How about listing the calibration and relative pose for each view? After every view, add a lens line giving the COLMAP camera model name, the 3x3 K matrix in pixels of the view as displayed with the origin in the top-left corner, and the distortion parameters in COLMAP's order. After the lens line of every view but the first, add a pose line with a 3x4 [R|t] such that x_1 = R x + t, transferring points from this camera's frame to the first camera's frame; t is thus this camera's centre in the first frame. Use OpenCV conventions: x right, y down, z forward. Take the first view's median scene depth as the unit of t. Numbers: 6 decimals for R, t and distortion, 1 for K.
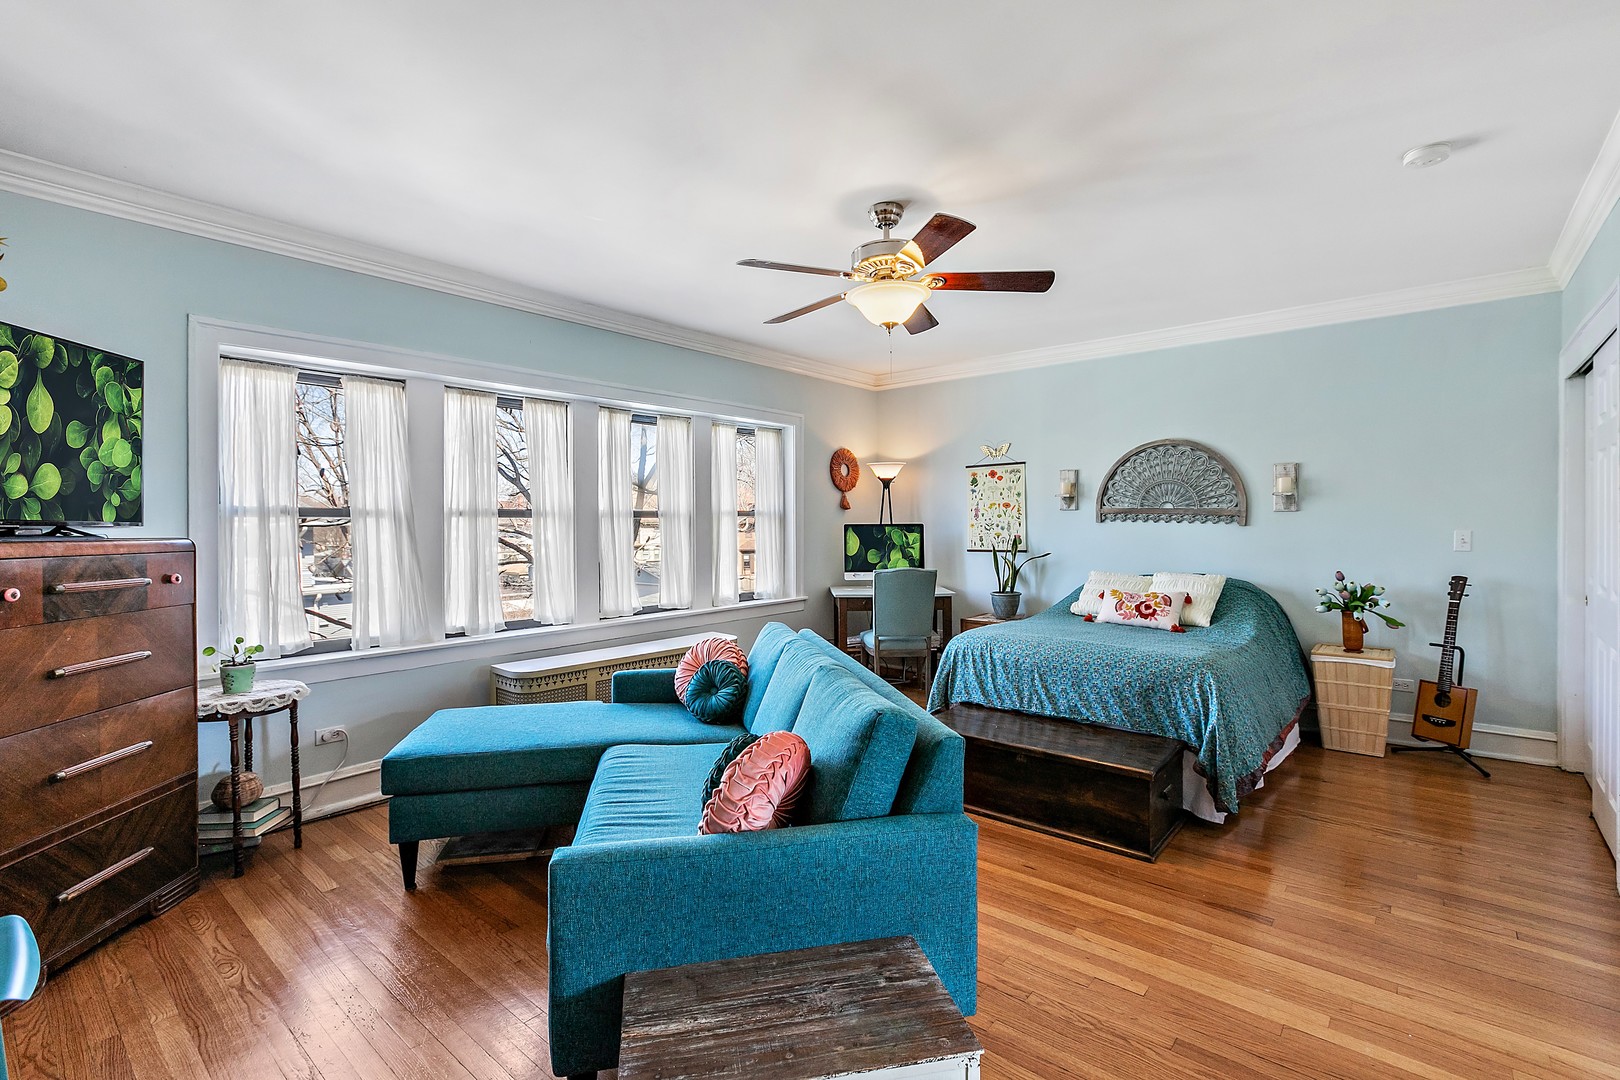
lens RADIAL K [[735.0, 0, 809.5], [0, 735.0, 529.9], [0, 0, 1]] dist [-0.000004, 0.000516]
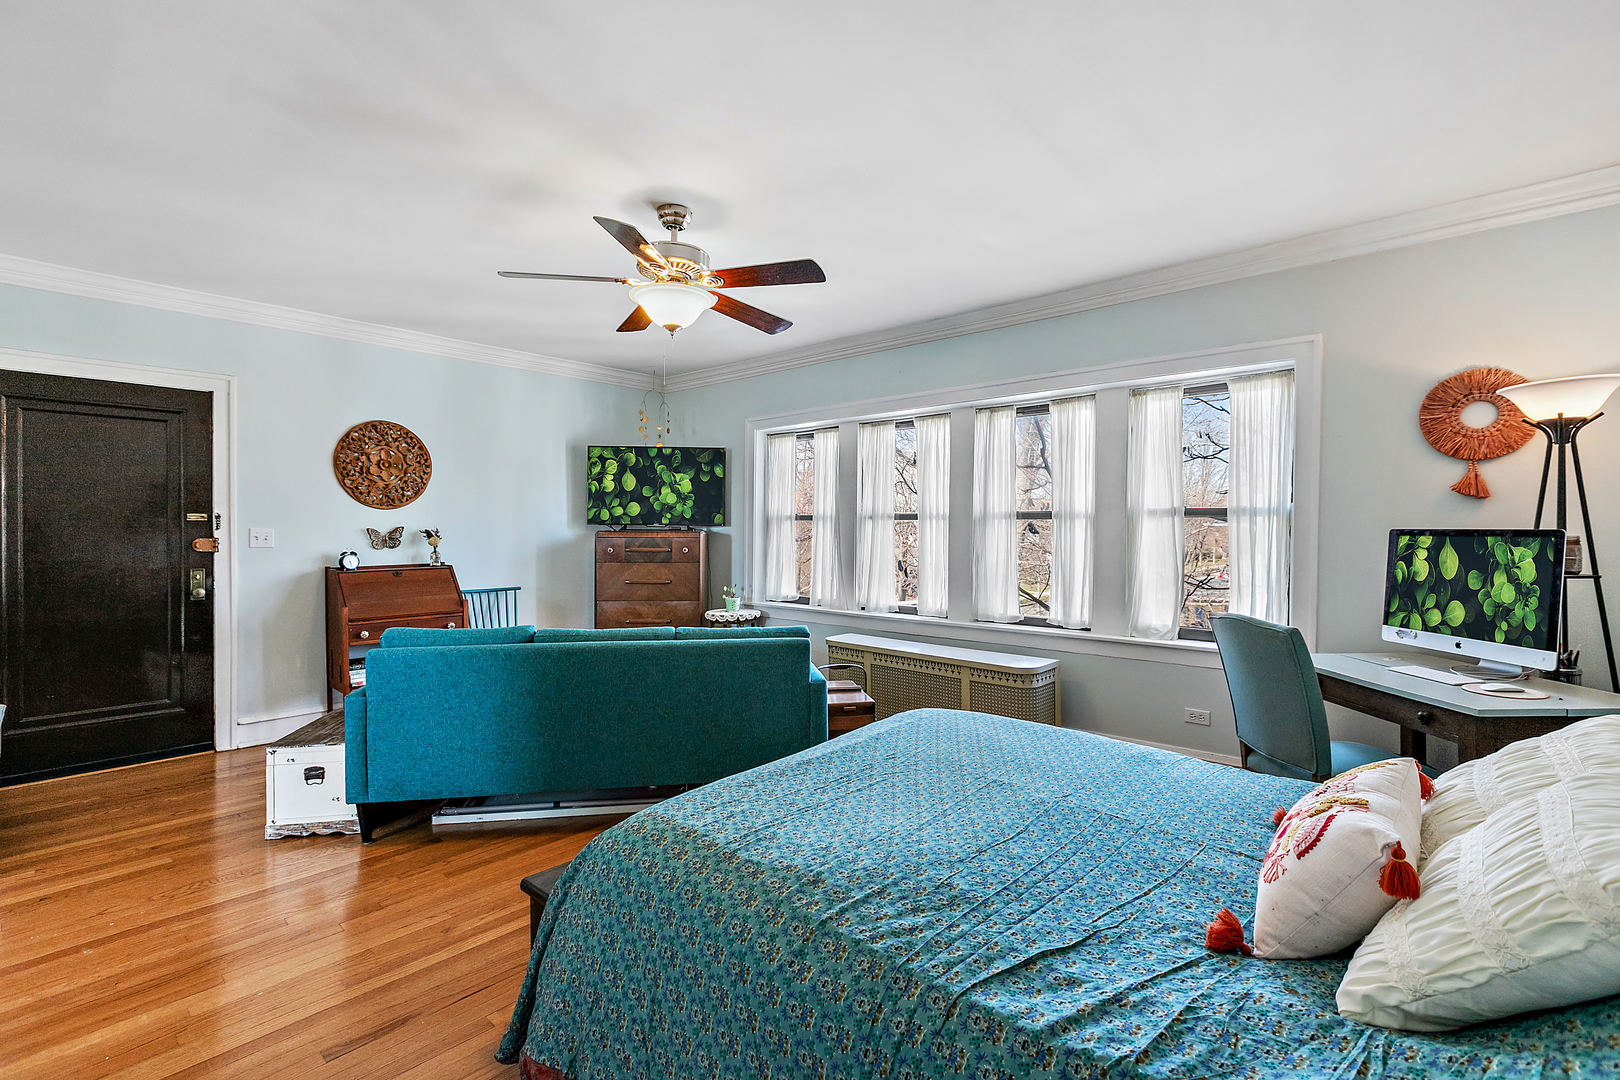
lens RADIAL K [[735.0, 0, 809.5], [0, 735.0, 529.9], [0, 0, 1]] dist [-0.000004, 0.000516]
pose [[-0.030183, 0.013304, -0.999456, 0.755094], [-0.006894, 0.999885, 0.013517, -0.015040], [0.999521, 0.007298, -0.030088, 0.828572]]
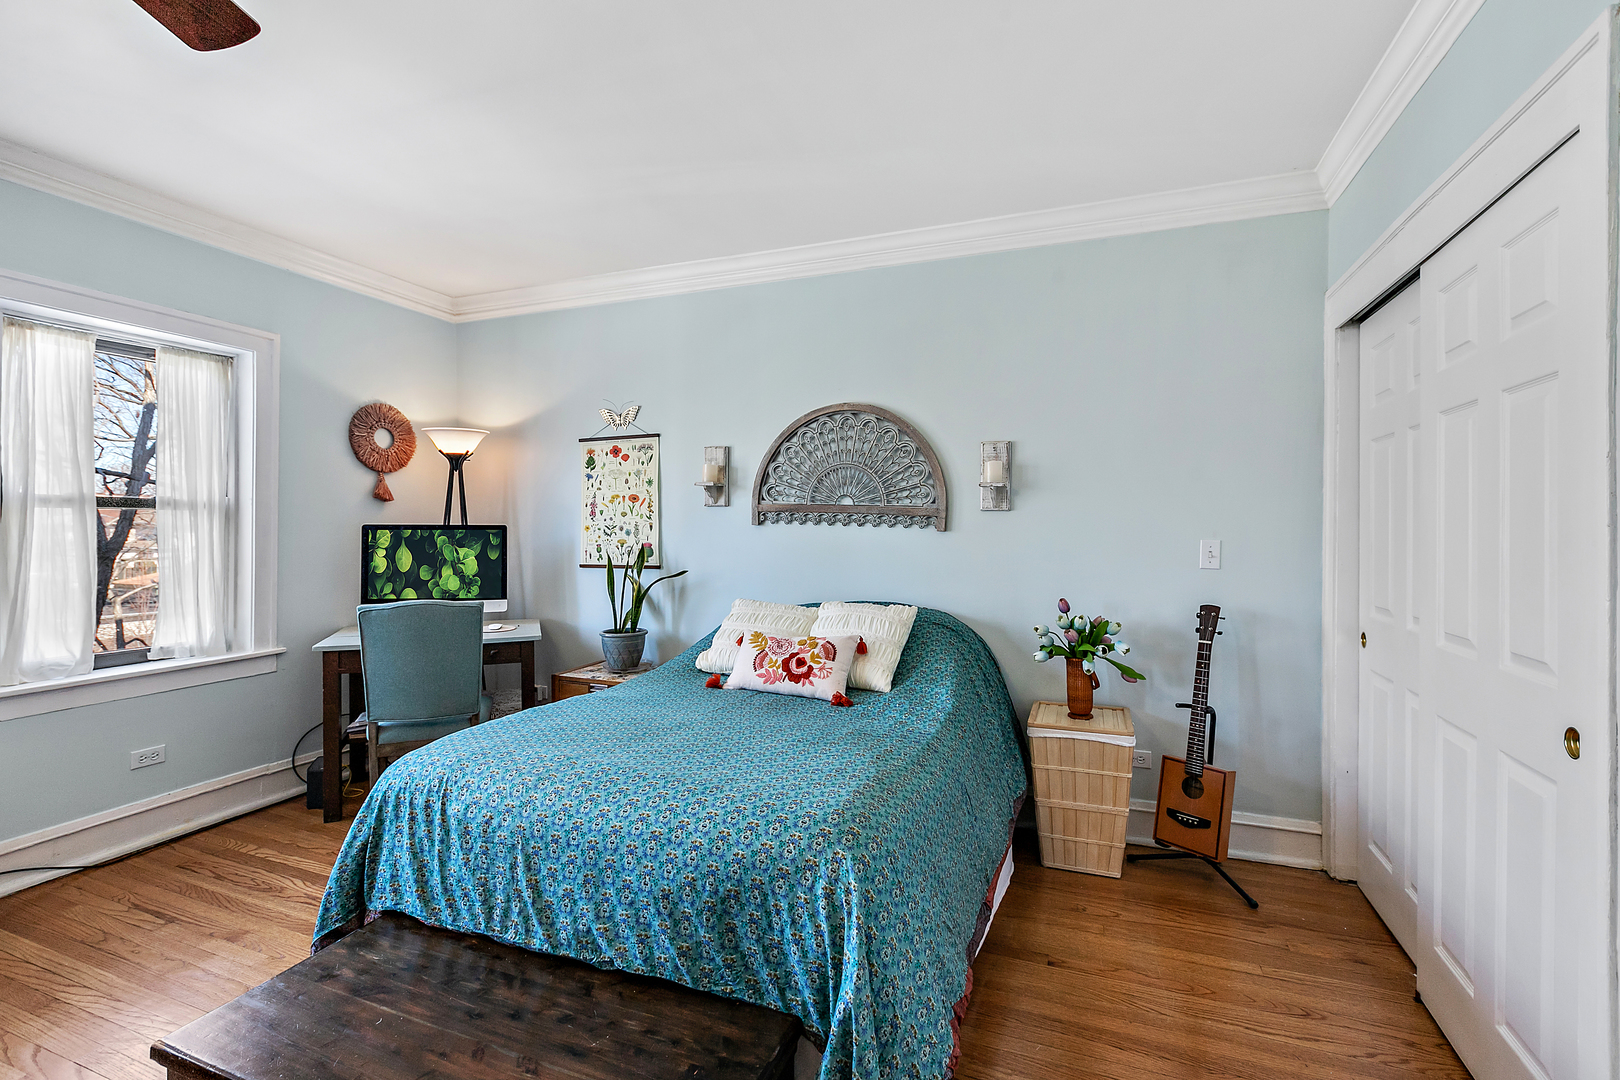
lens RADIAL K [[735.0, 0, 809.5], [0, 735.0, 529.9], [0, 0, 1]] dist [-0.000004, 0.000516]
pose [[0.946182, 0.007266, 0.323553, 0.267782], [-0.005611, 0.999966, -0.006048, -0.002065], [-0.323586, 0.003907, 0.946191, 0.416477]]
